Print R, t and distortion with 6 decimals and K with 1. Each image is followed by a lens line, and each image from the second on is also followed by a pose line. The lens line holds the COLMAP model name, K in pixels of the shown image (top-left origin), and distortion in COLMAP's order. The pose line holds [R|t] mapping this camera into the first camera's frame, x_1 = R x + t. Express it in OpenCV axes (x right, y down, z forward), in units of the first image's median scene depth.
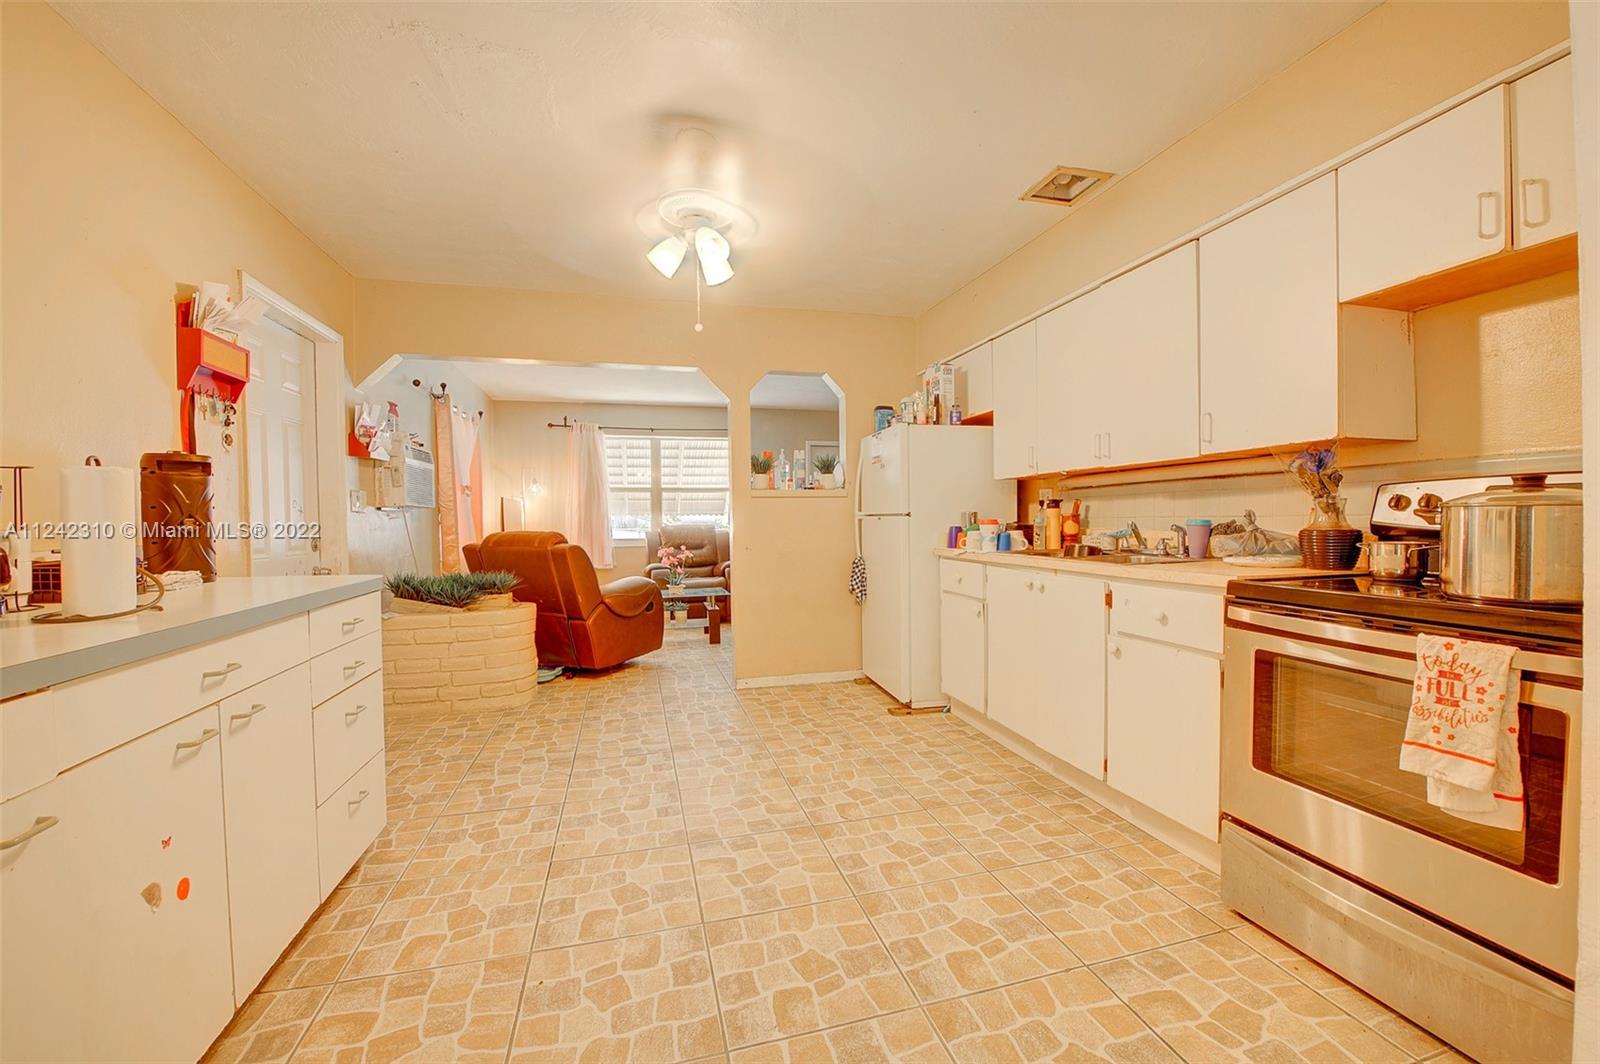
lens RADIAL K [[632.4, 0, 798.2], [0, 632.4, 529.1], [0, 0, 1]] dist [-0.011626, -0.003166]
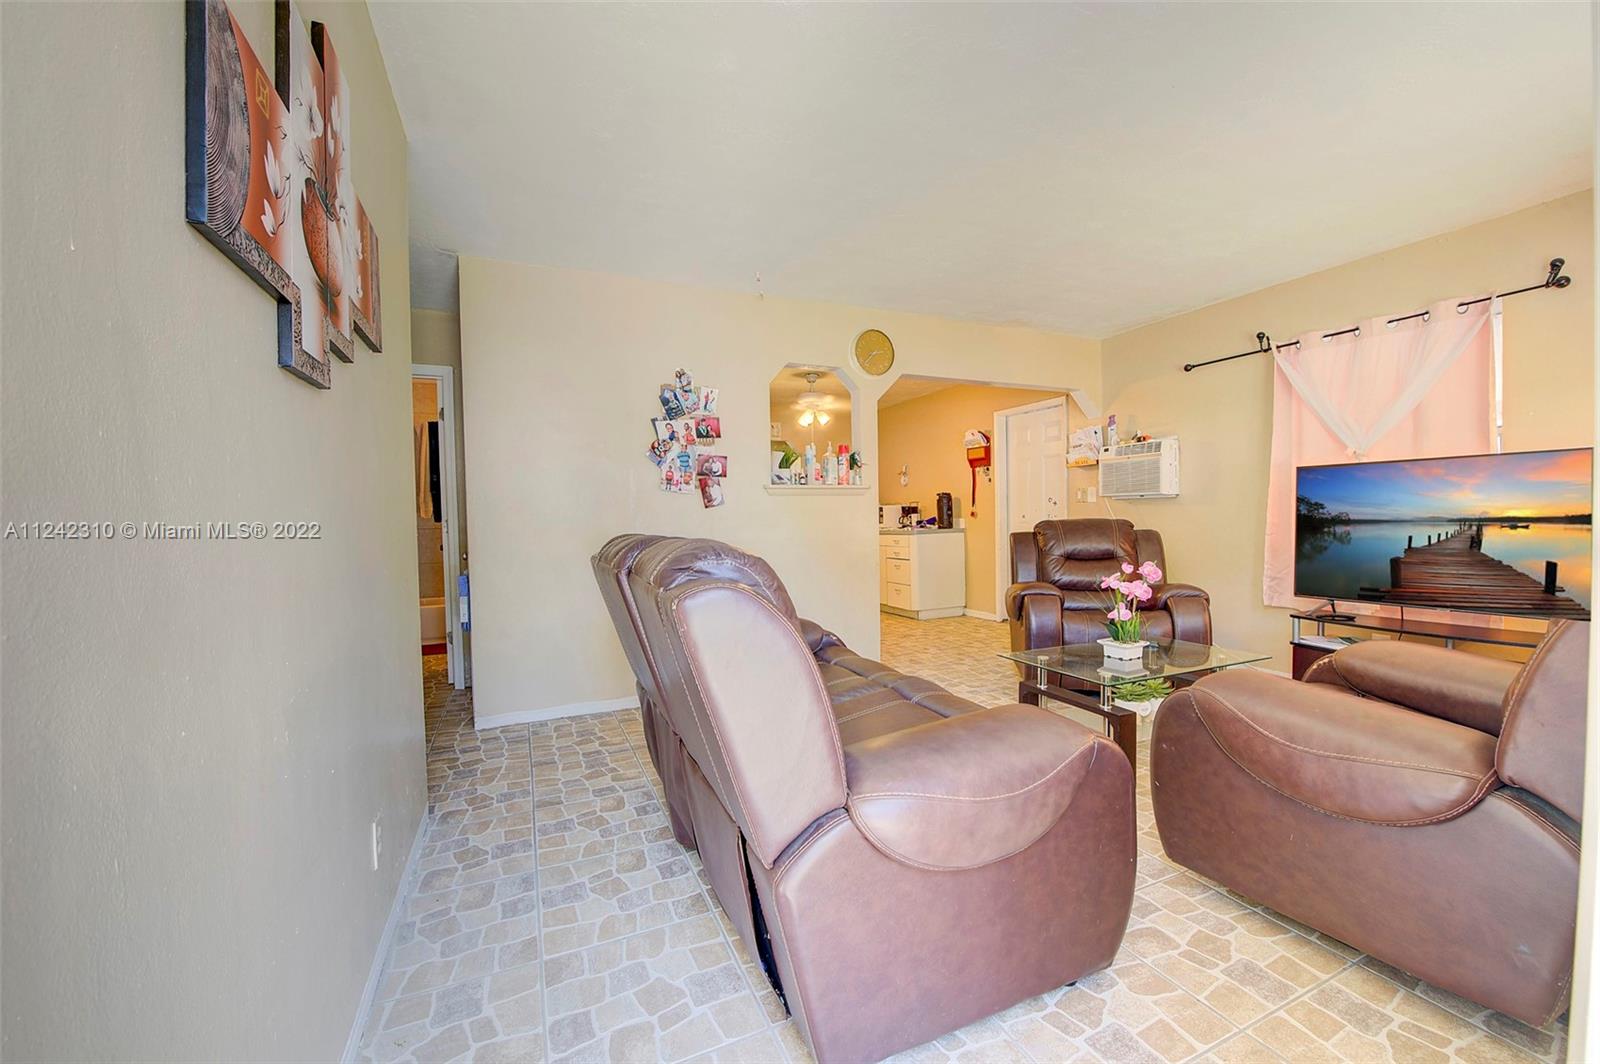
lens RADIAL K [[632.4, 0, 804.2], [0, 632.4, 532.0], [0, 0, 1]] dist [-0.011626, -0.003166]
pose [[-0.986301, 0.034894, -0.161222, 0.229997], [0.028206, 0.998651, 0.043586, -0.043965], [0.162526, 0.038441, -0.985955, 2.580228]]
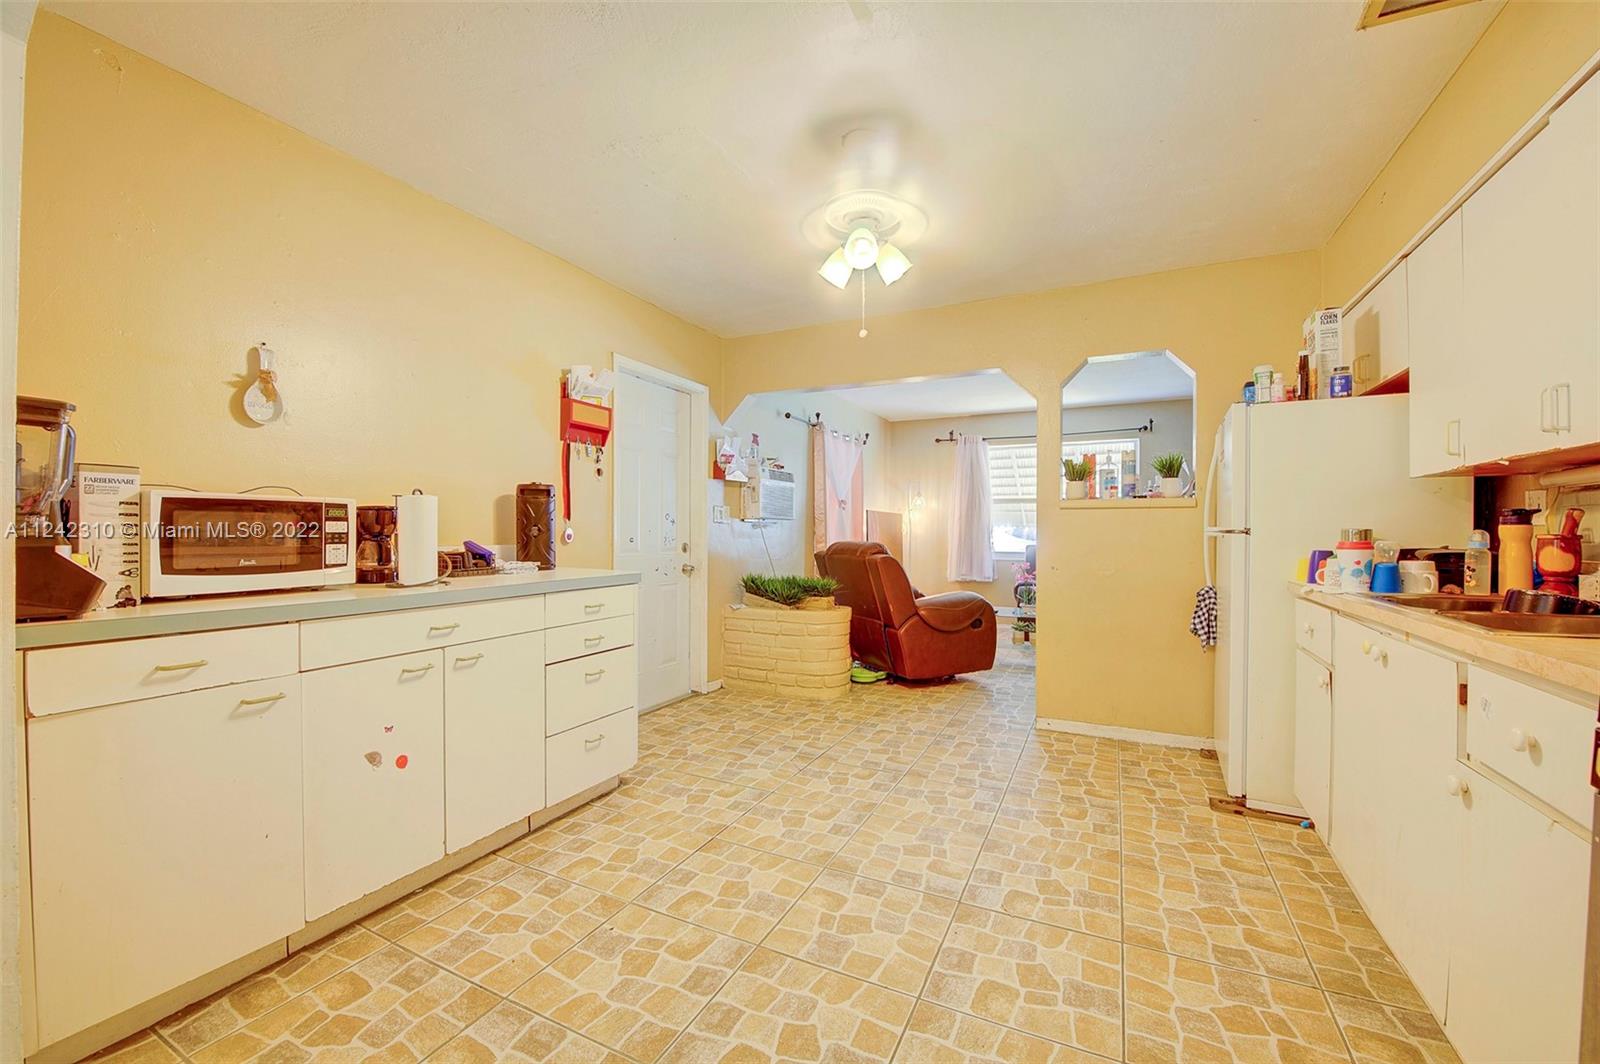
lens RADIAL K [[632.4, 0, 805.9], [0, 632.4, 532.1], [0, 0, 1]] dist [-0.011626, -0.003166]
pose [[0.754555, 0.016101, -0.656040, 0.290497], [-0.024773, 0.999685, -0.003957, -0.008237], [0.655770, 0.019238, 0.754716, 0.160582]]
